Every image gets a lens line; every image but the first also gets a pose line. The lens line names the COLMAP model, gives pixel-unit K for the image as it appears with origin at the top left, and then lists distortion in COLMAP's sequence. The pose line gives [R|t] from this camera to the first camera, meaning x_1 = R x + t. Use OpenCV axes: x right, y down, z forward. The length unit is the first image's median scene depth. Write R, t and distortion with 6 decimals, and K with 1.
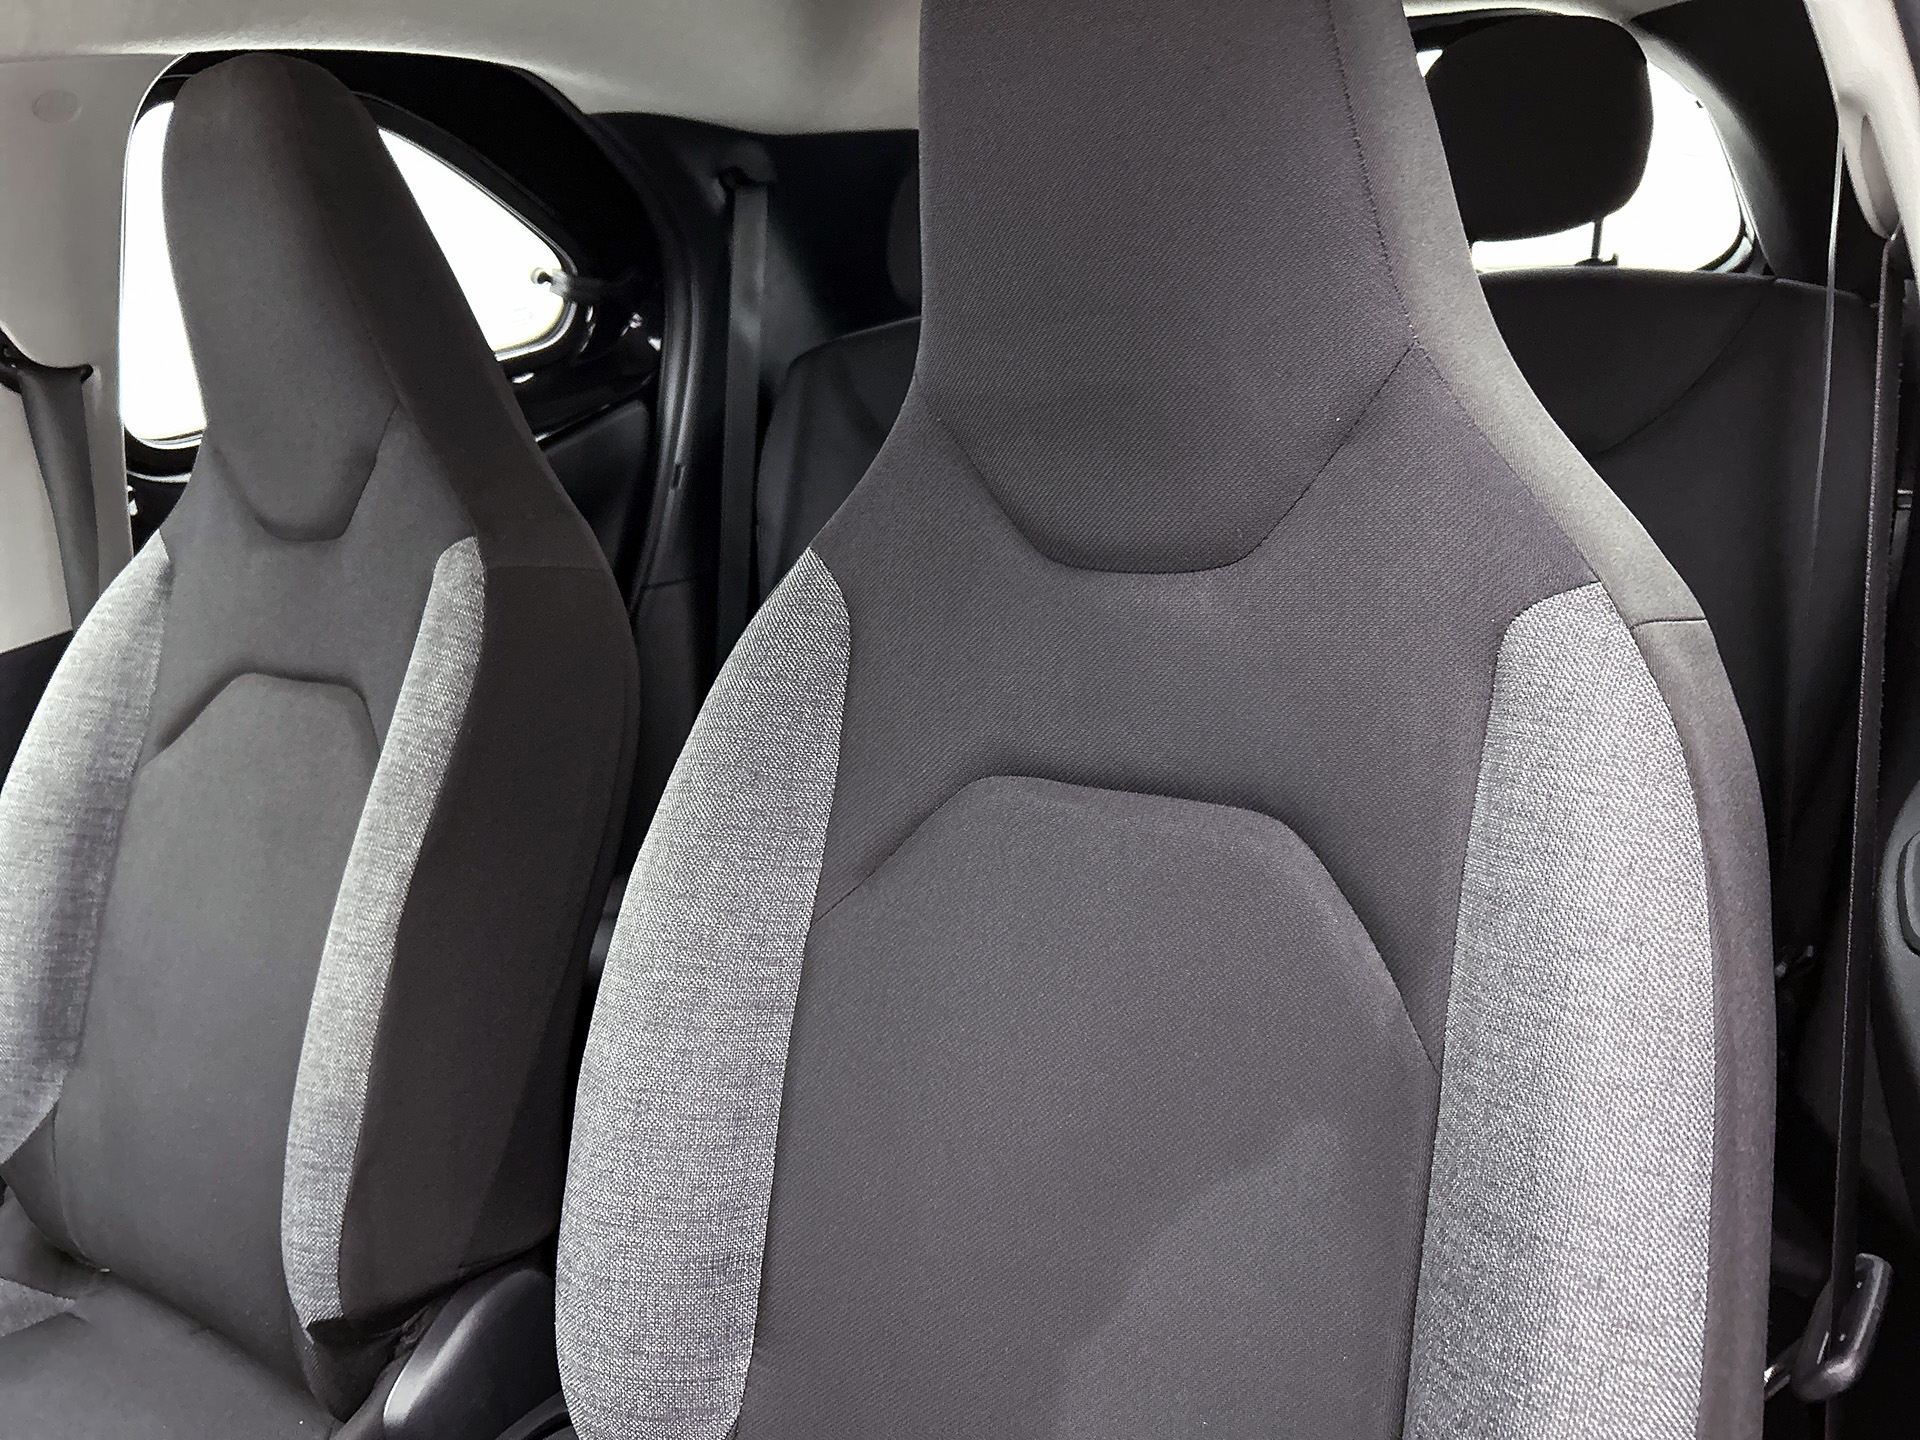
lens RADIAL K [[1405.3, 0, 960.0], [0, 1405.3, 720.0], [0, 0, 1]] dist [0.044728, -0.046978]
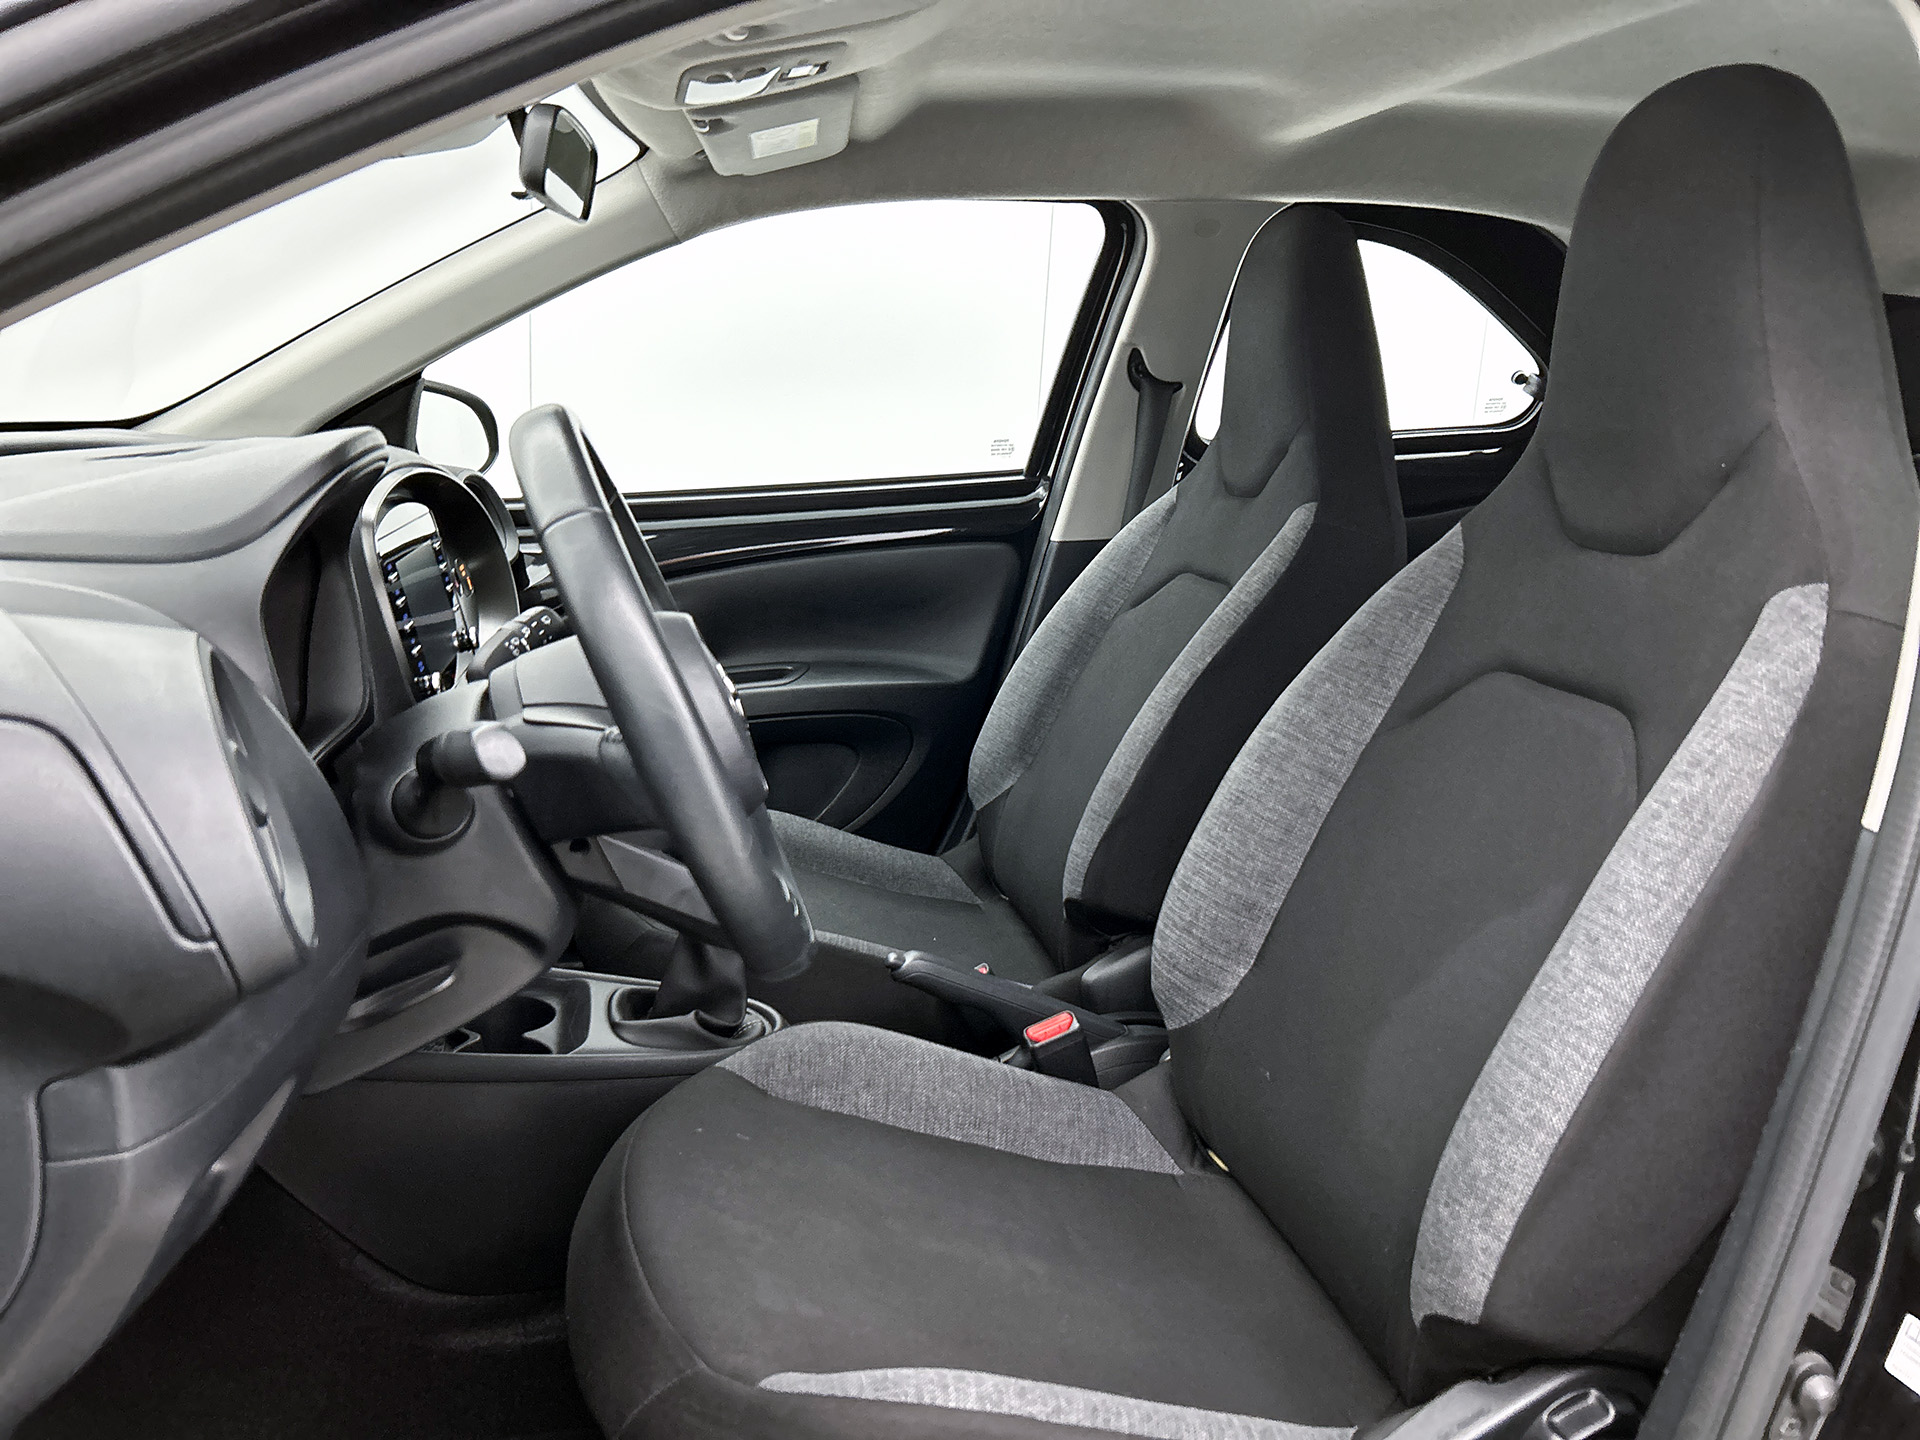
lens RADIAL K [[1430.9, 0, 1045.4], [0, 1430.9, 725.2], [0, 0, 1]] dist [0.001302, -0.043147]
pose [[0.745959, 0.270376, -0.608640, 0.584714], [-0.322852, 0.946129, 0.024606, 0.203903], [0.582505, 0.178146, 0.793065, -0.489407]]
